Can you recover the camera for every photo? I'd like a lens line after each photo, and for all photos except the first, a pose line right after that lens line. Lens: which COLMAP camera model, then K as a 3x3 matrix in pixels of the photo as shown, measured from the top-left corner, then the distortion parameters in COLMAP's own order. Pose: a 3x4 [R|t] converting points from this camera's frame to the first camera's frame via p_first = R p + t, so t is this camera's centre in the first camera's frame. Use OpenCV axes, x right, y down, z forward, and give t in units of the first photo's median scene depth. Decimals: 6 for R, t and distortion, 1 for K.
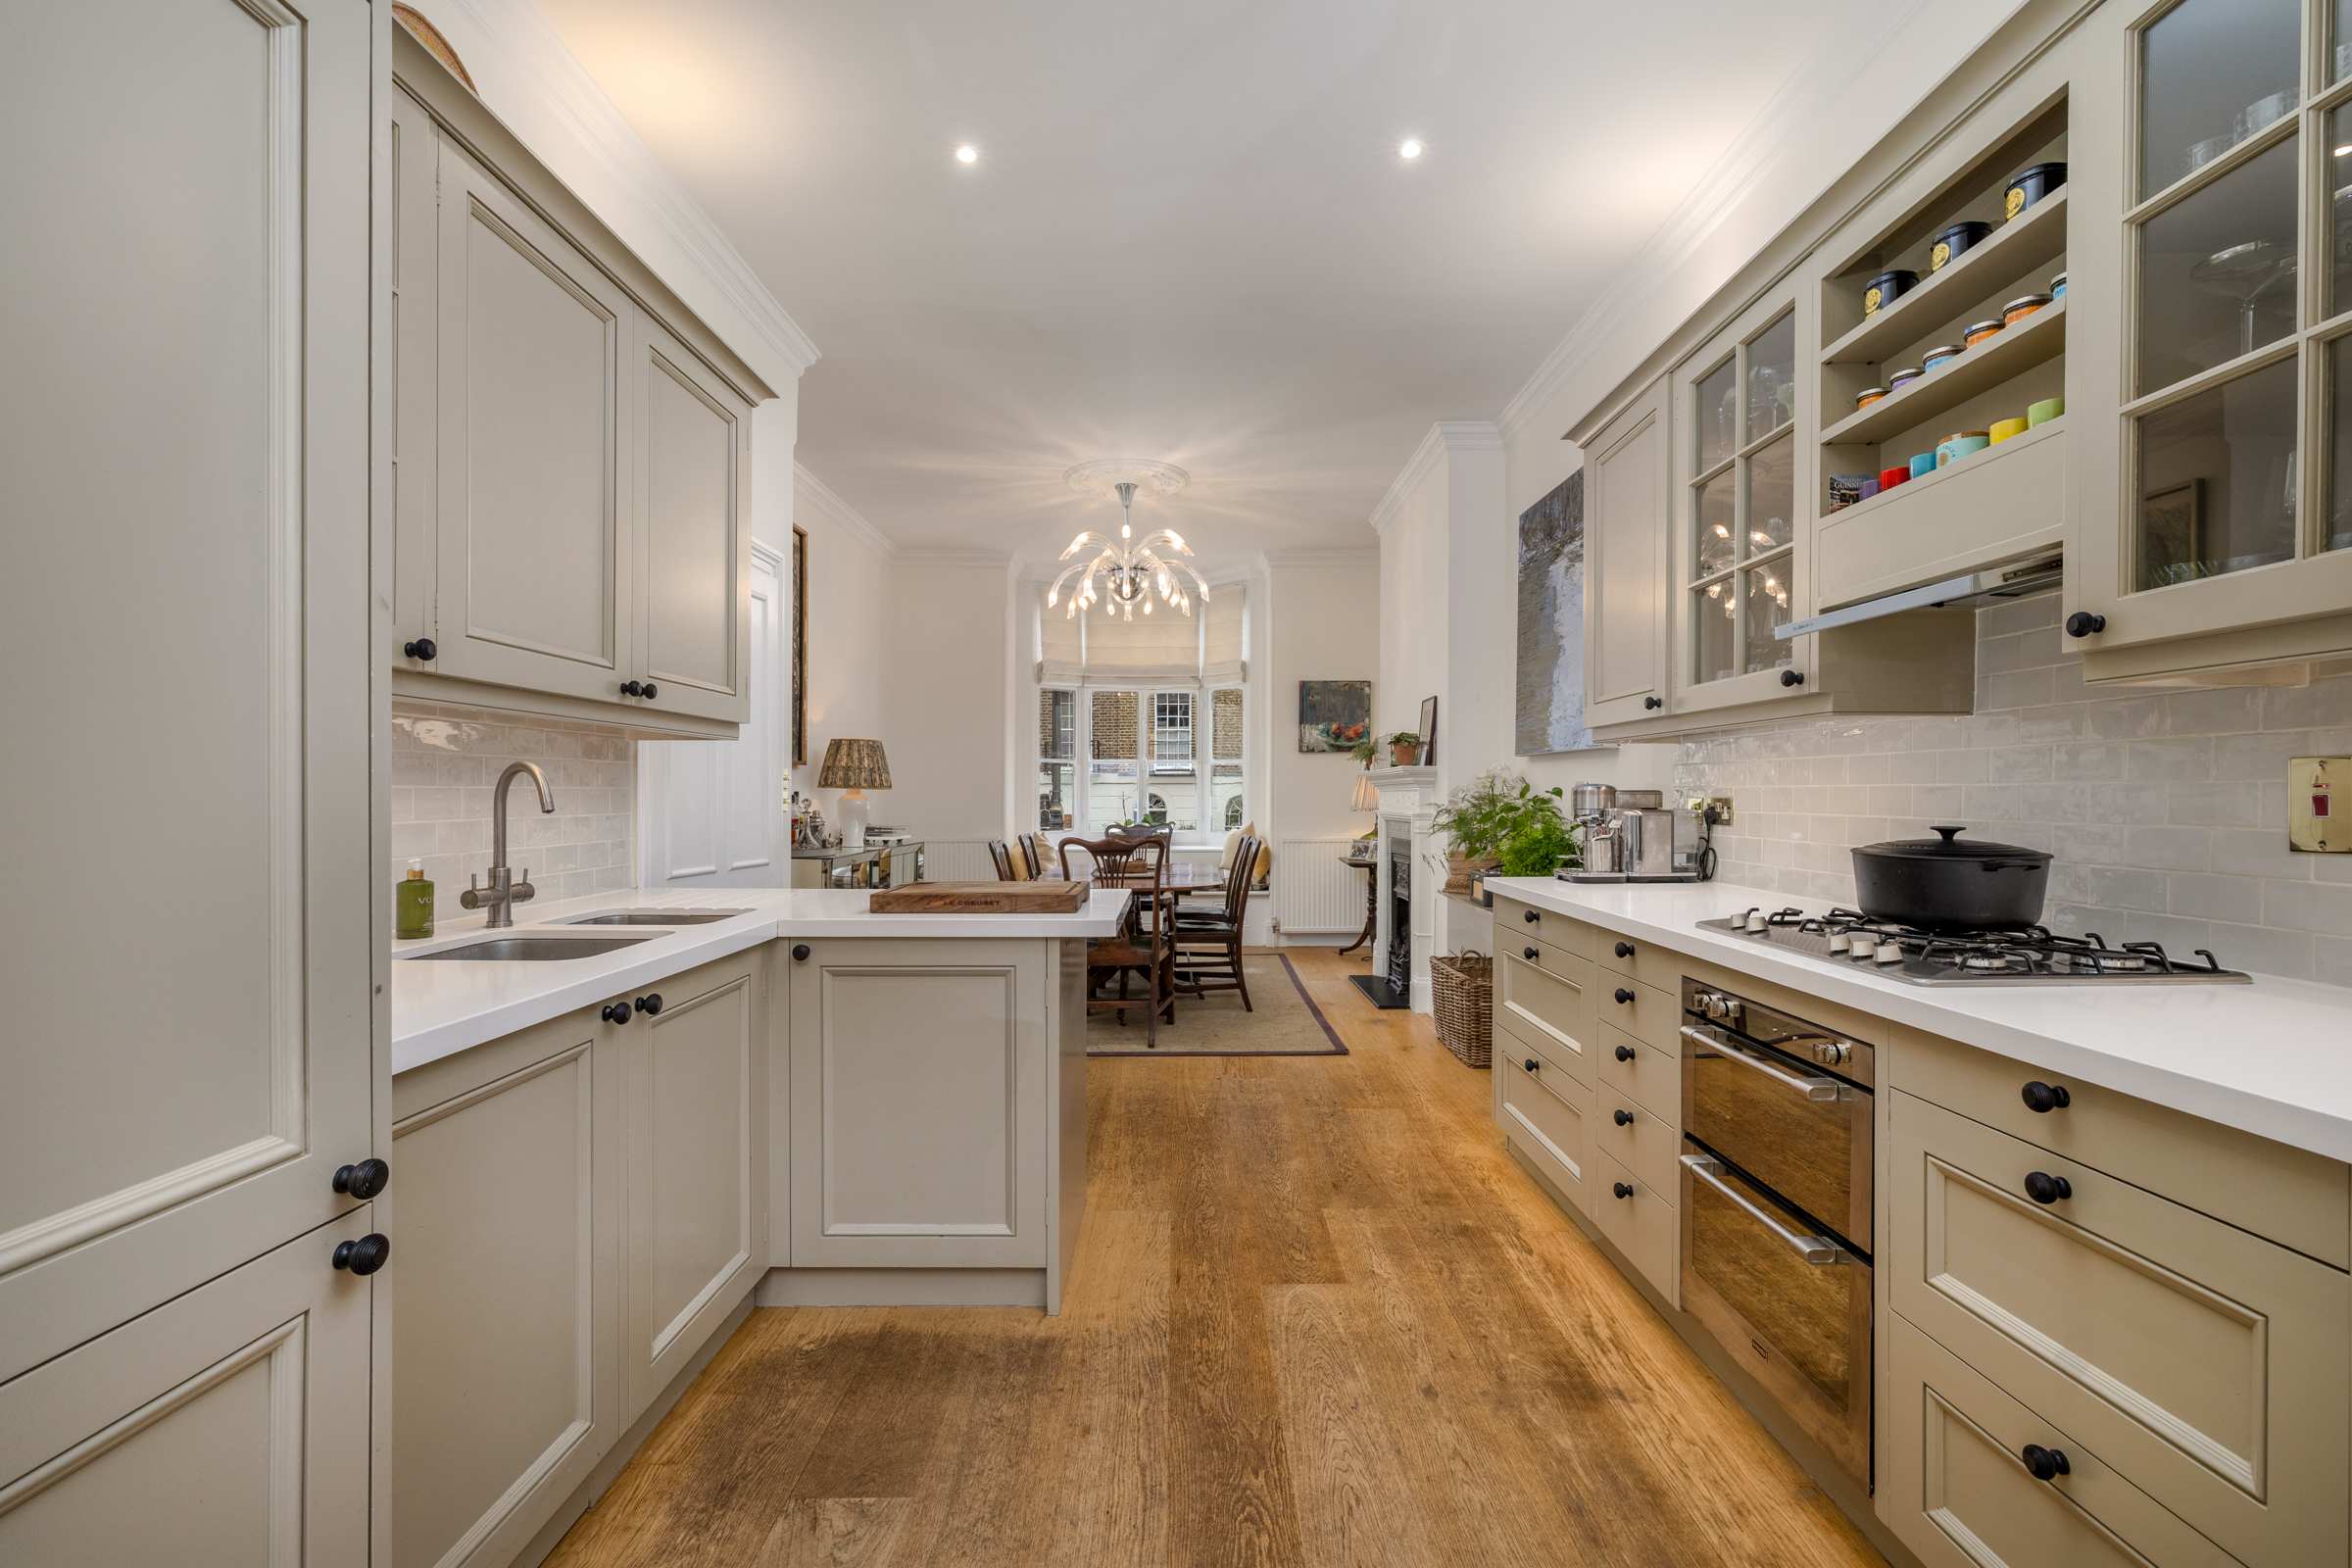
lens RADIAL K [[1024.7, 0, 1180.5], [0, 1024.7, 792.4], [0, 0, 1]] dist [-0.009064, 0.000349]
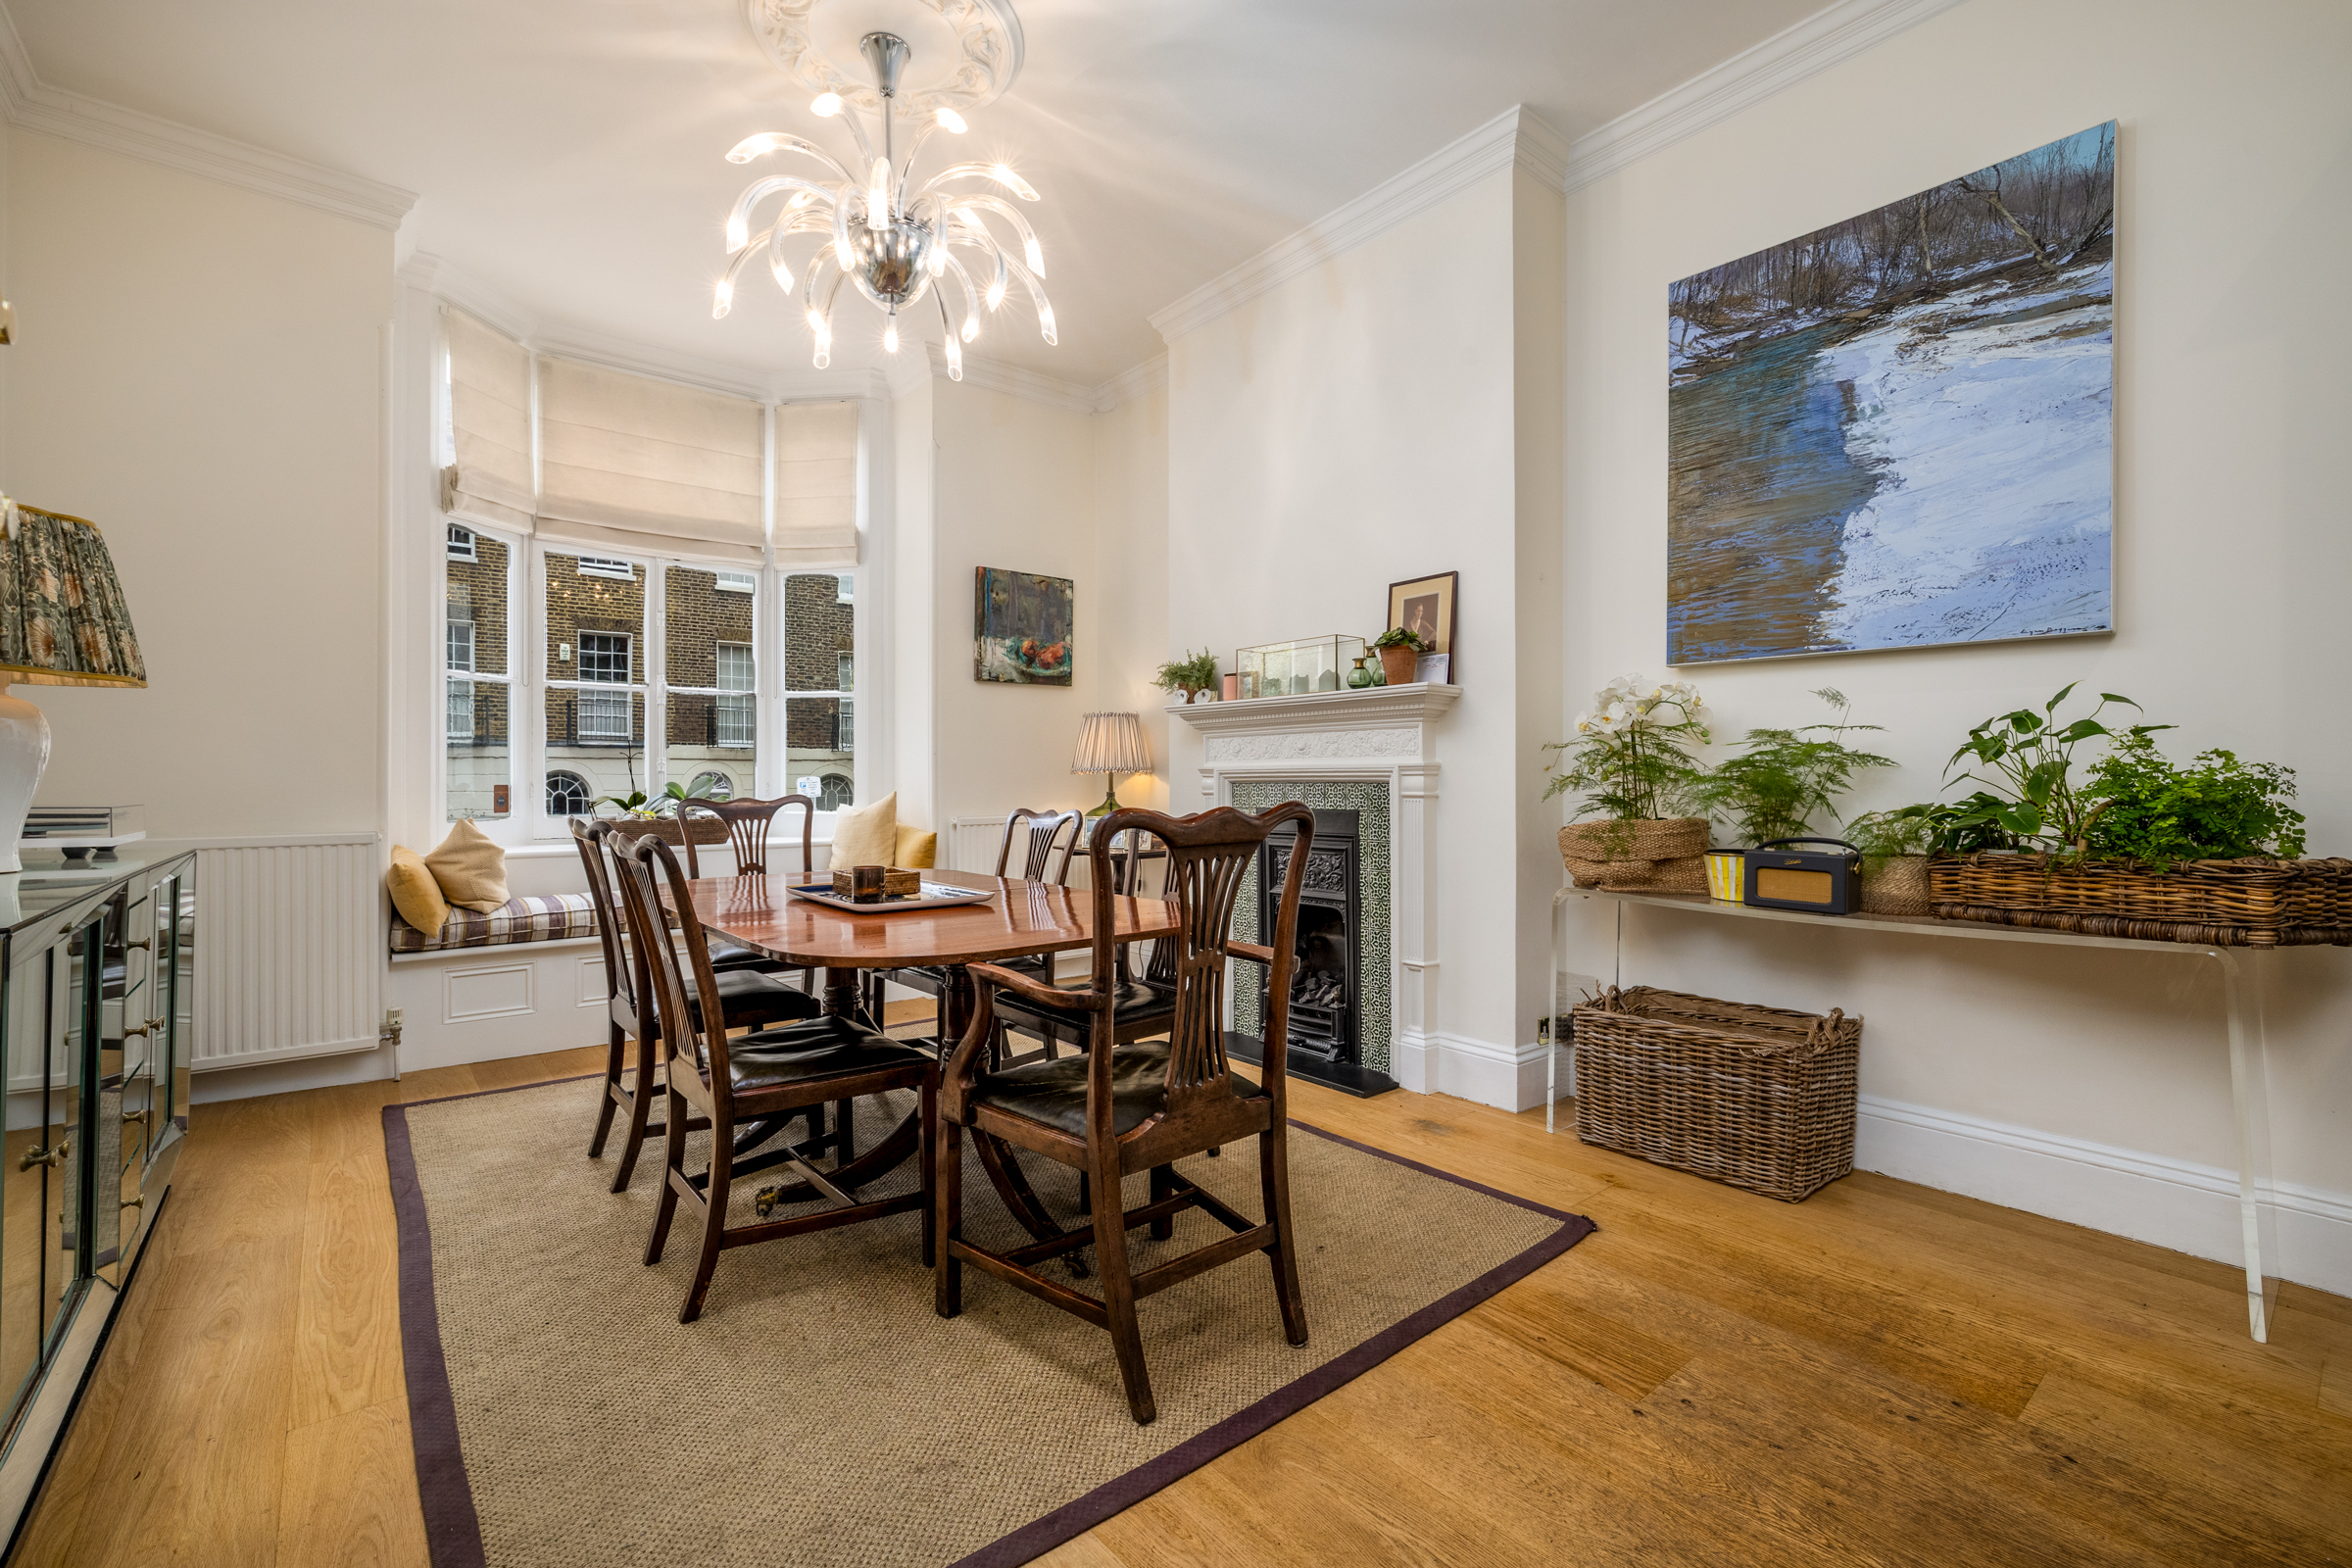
lens RADIAL K [[1024.7, 0, 1173.0], [0, 1024.7, 789.1], [0, 0, 1]] dist [-0.009064, 0.000349]
pose [[0.778500, -0.006222, 0.627614, -0.184639], [-0.000241, 0.999948, 0.010212, 0.020592], [-0.627645, -0.008101, 0.778457, 0.436804]]
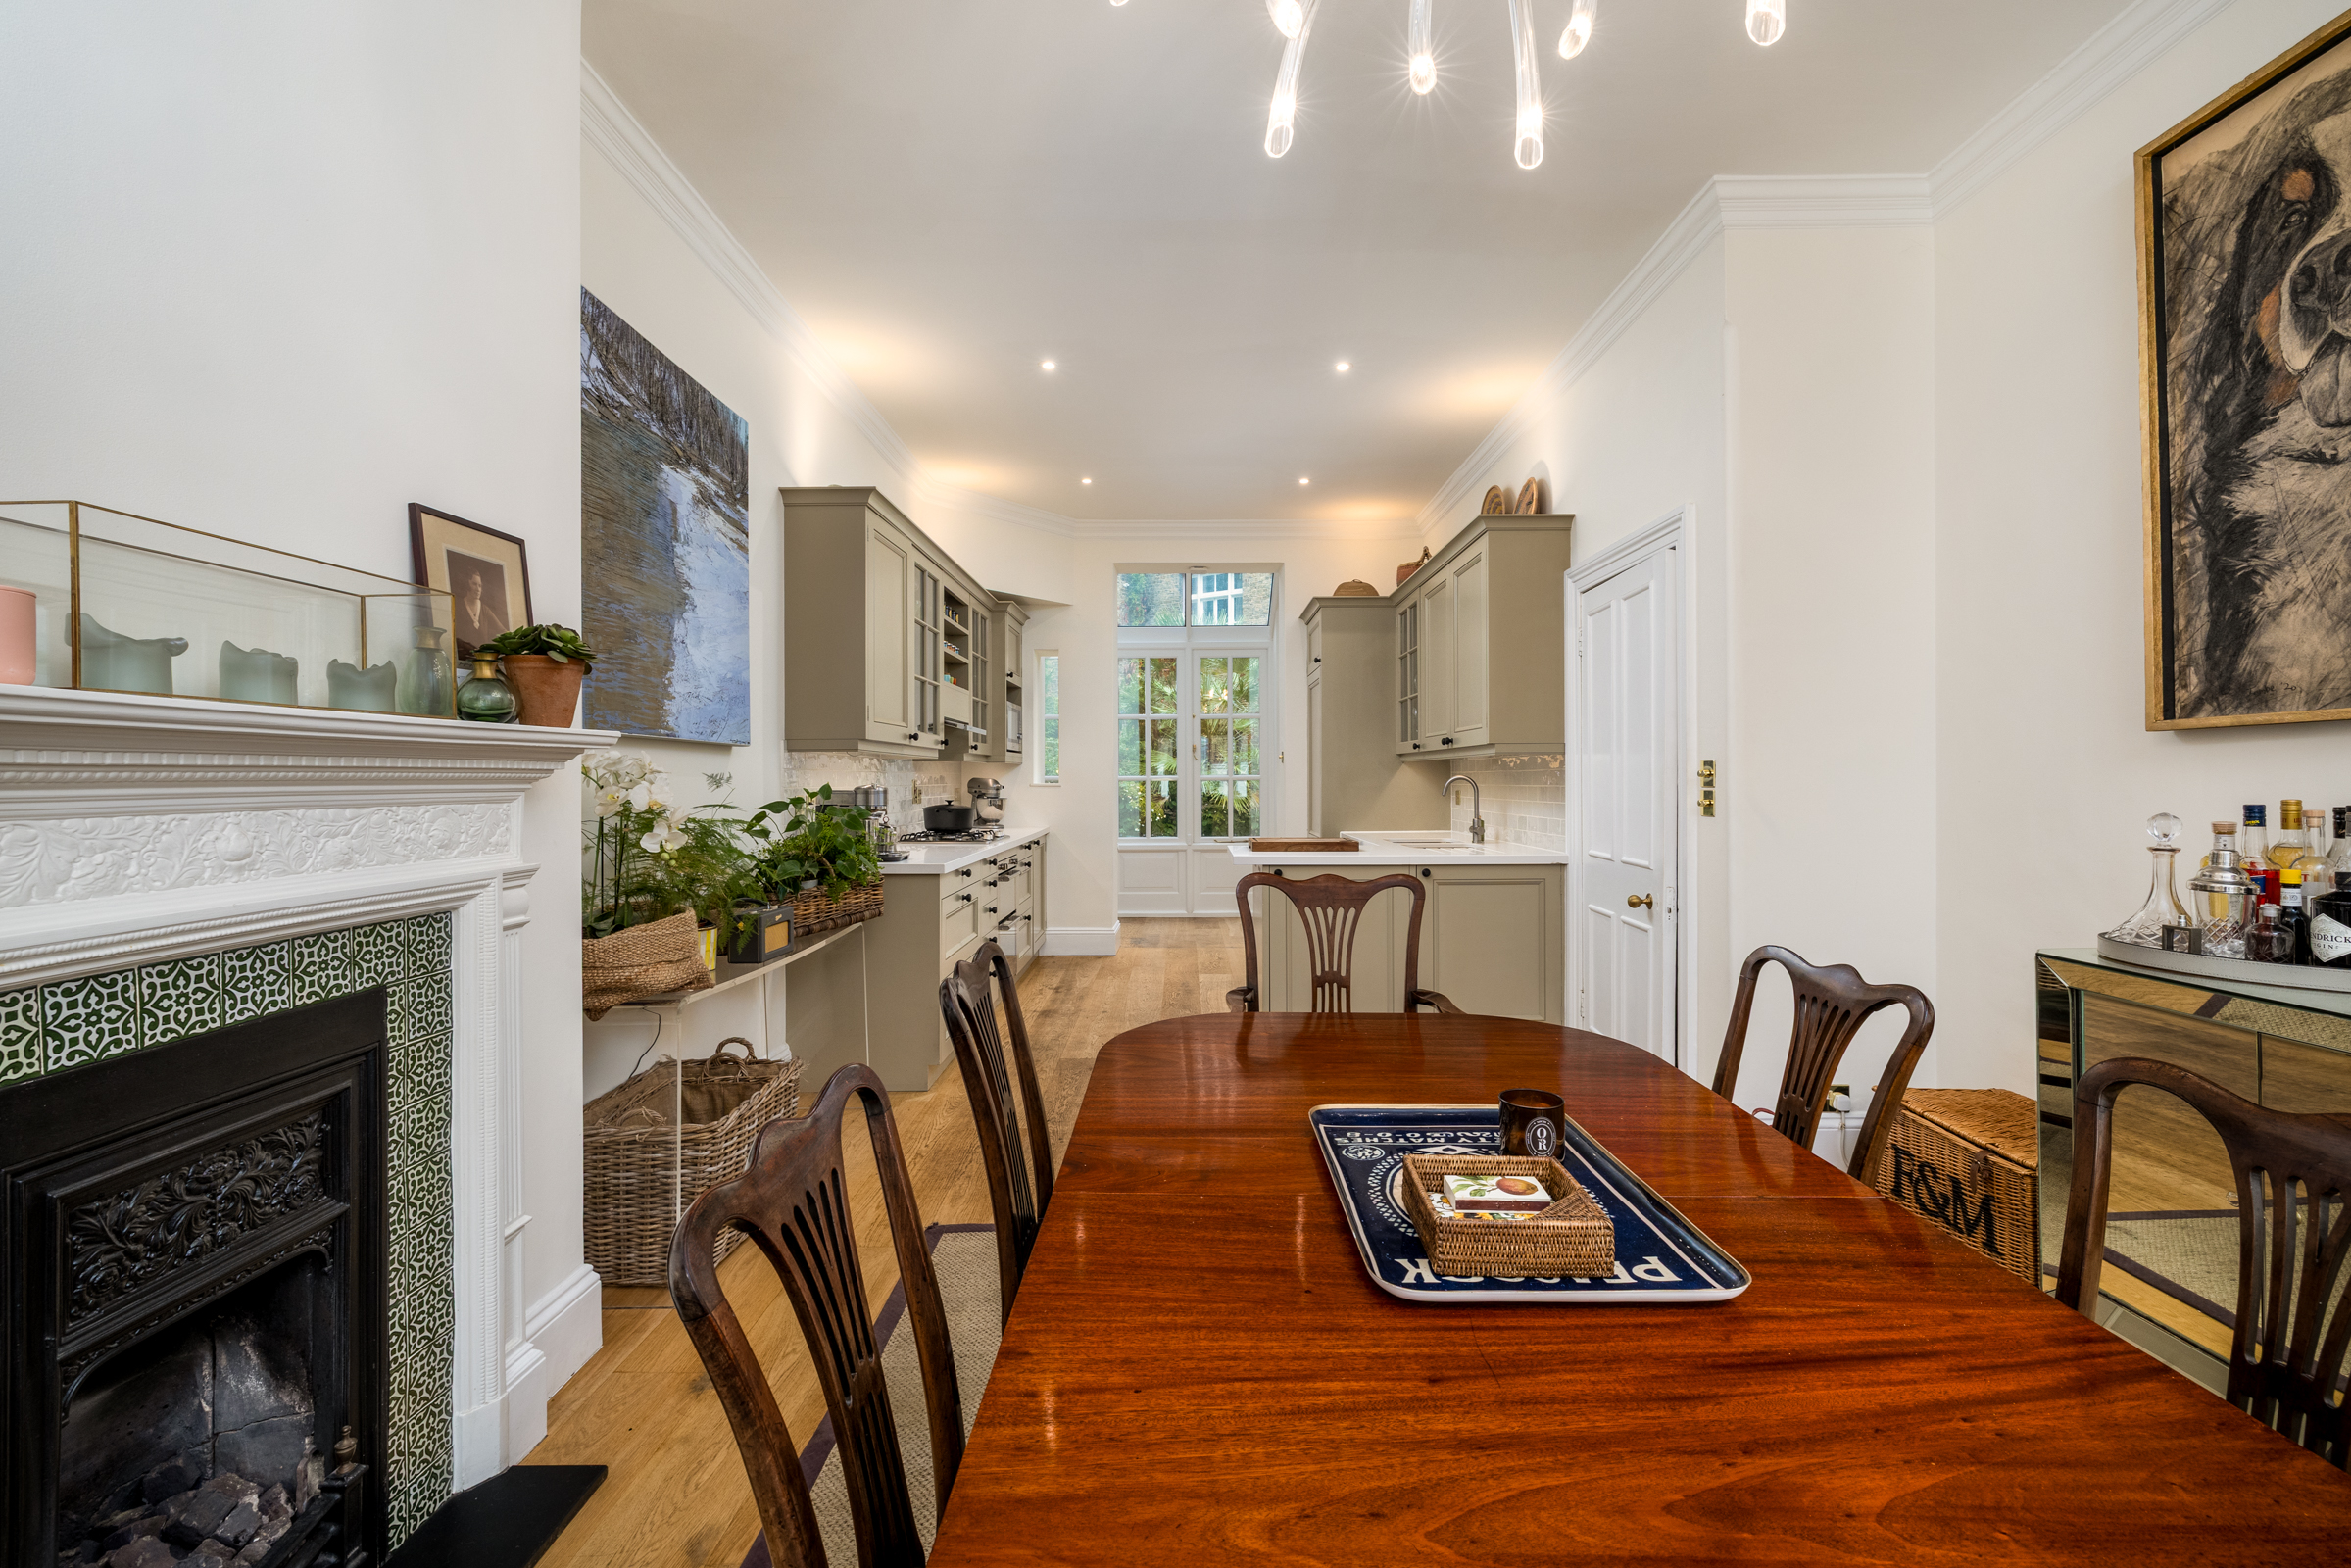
lens RADIAL K [[1024.3, 0, 1174.7], [0, 1024.3, 777.6], [0, 0, 1]] dist [-0.009064, 0.000349]
pose [[-0.999984, 0.001974, -0.005301, 0.007998], [0.001969, 0.999997, 0.001100, -0.005978], [0.005303, 0.001090, -0.999985, 0.934872]]
